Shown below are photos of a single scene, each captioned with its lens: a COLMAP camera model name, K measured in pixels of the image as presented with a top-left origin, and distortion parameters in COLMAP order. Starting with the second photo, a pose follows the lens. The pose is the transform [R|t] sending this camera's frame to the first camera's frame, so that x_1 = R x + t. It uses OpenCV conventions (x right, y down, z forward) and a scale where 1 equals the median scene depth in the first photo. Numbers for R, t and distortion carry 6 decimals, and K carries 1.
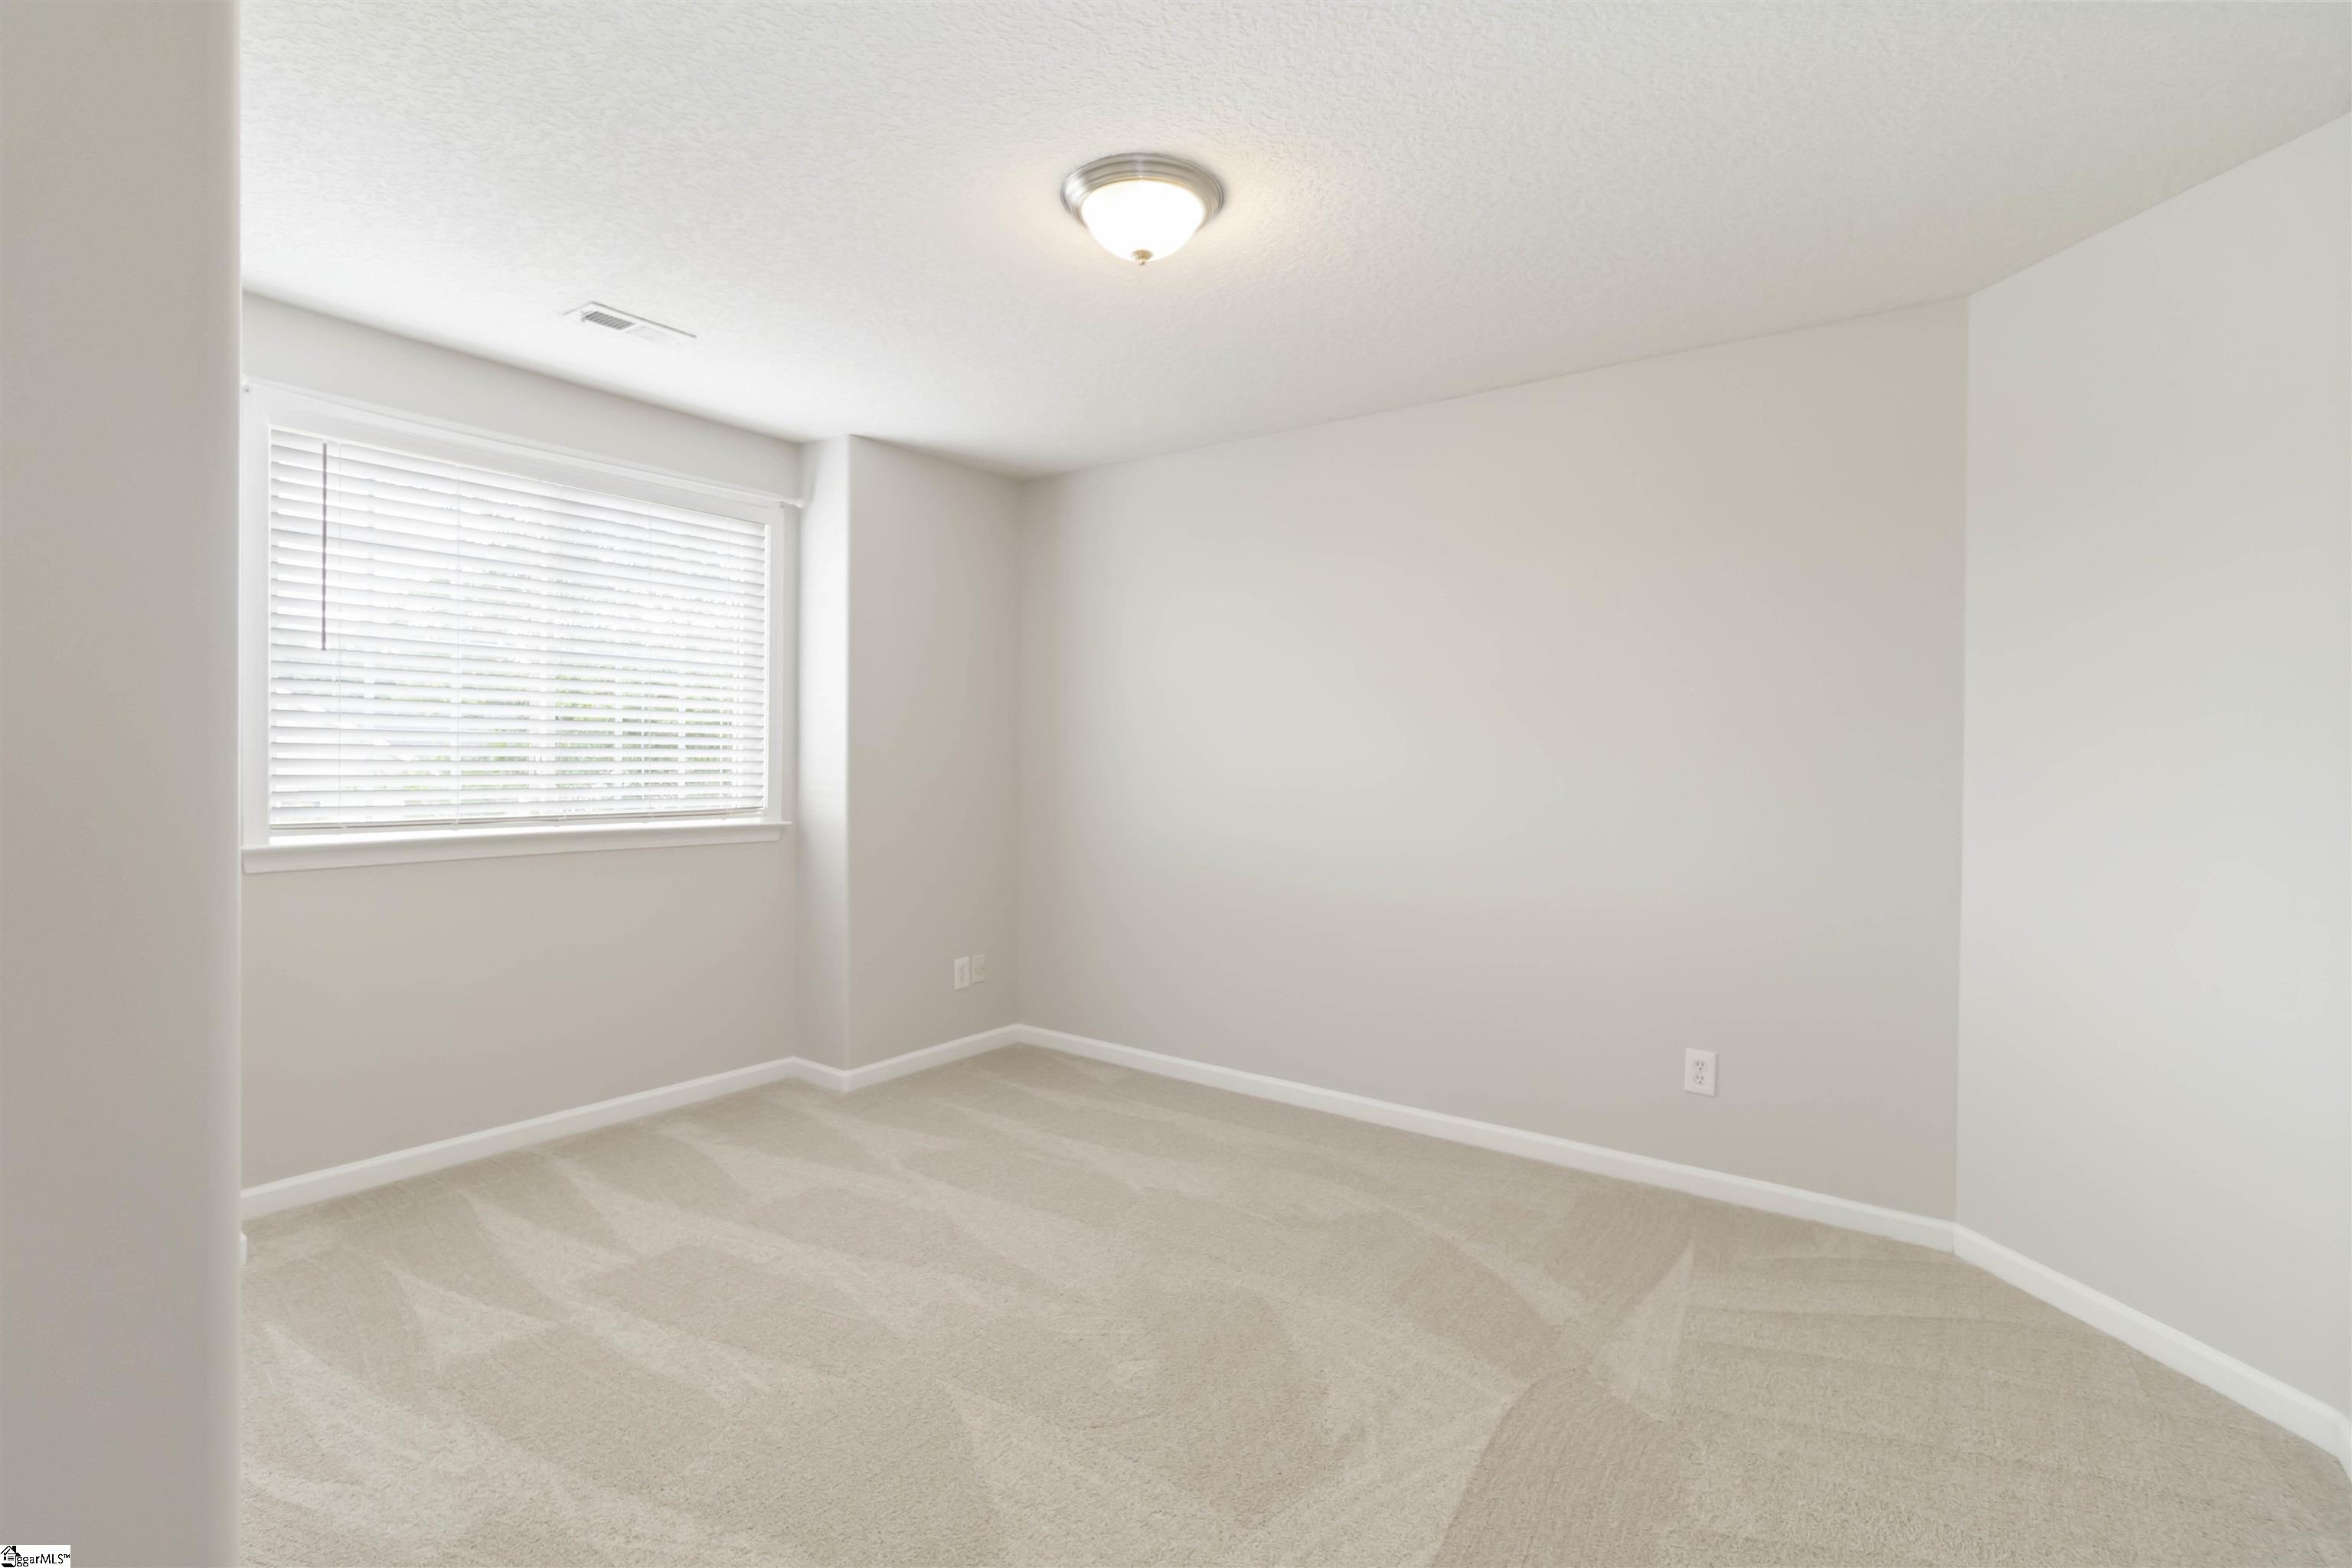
lens RADIAL K [[1099.0, 0, 1166.3], [0, 1099.0, 743.8], [0, 0, 1]] dist [0.002195, 0.000583]
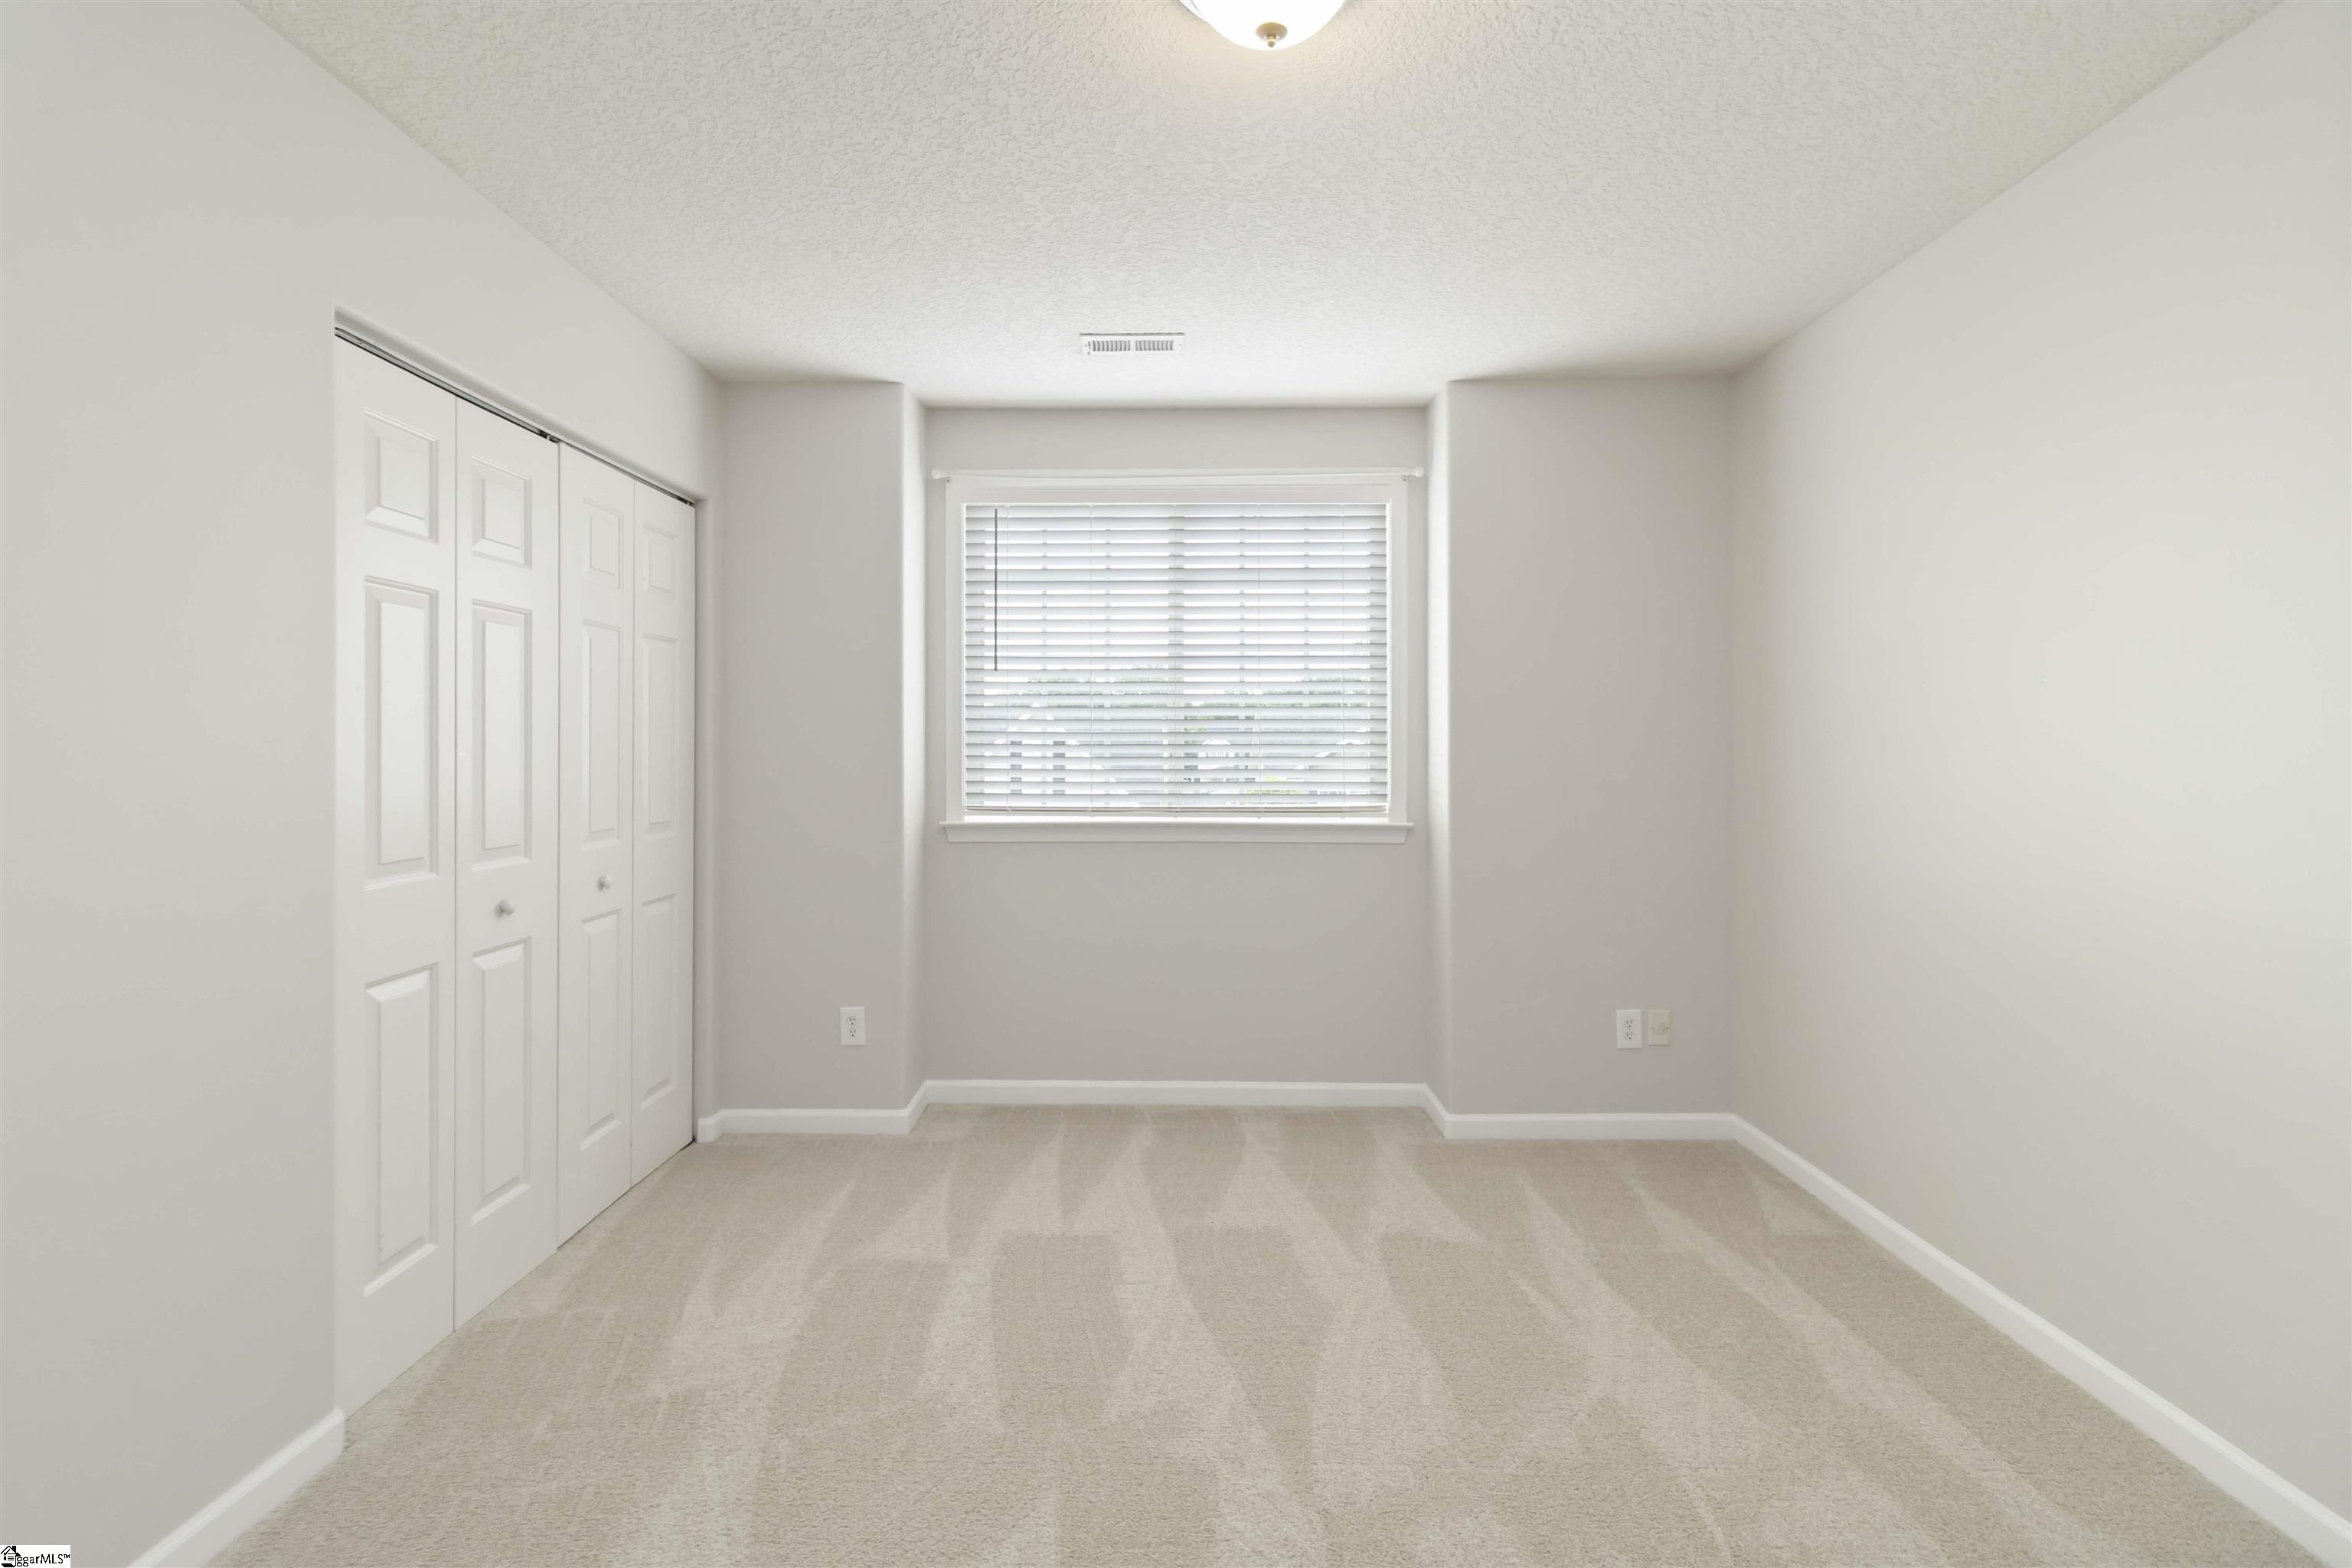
lens RADIAL K [[1115.9, 0, 1176.2], [0, 1115.9, 734.0], [0, 0, 1]] dist [-0.000044, 0.000201]
pose [[0.585042, -0.018520, -0.810791, 0.352016], [0.015331, 0.999813, -0.011775, 0.005796], [0.810858, -0.005542, 0.585217, 0.362029]]
